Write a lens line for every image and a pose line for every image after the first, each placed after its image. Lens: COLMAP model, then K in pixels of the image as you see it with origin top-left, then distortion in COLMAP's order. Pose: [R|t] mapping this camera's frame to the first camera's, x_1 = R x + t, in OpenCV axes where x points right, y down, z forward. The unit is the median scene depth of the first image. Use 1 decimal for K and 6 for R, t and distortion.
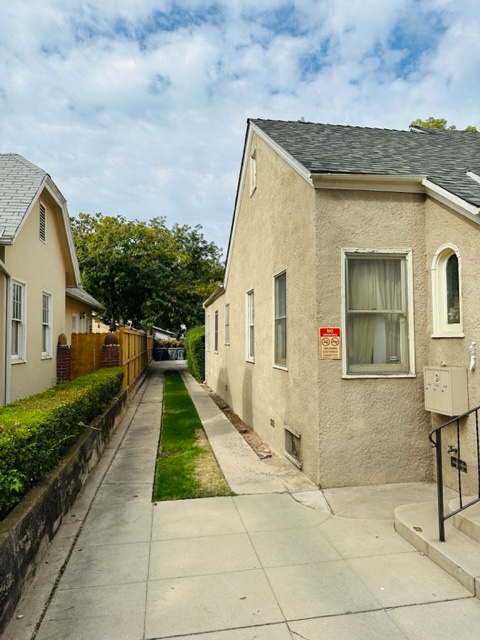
lens RADIAL K [[455.5, 0, 240.0], [0, 455.5, 320.0], [0, 0, 1]] dist [0.078496, -0.075860]
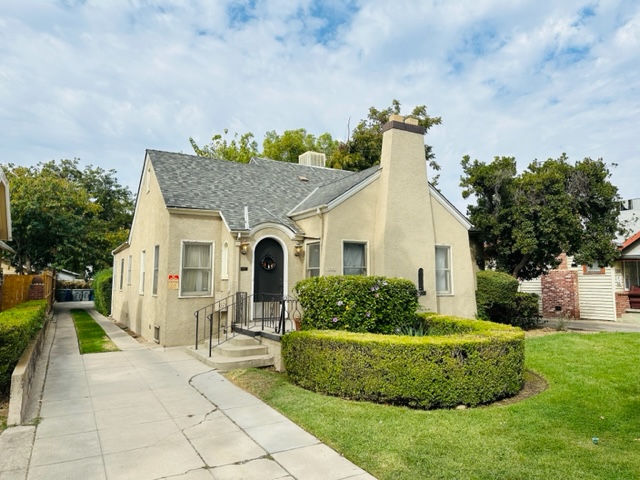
lens RADIAL K [[455.5, 0, 317.4], [0, 455.5, 236.5], [0, 0, 1]] dist [0.078496, -0.075860]
pose [[0.943409, 0.041945, 0.328968, 0.026379], [-0.023341, 0.997907, -0.060301, -0.012301], [-0.330809, 0.049210, 0.942414, -0.314117]]
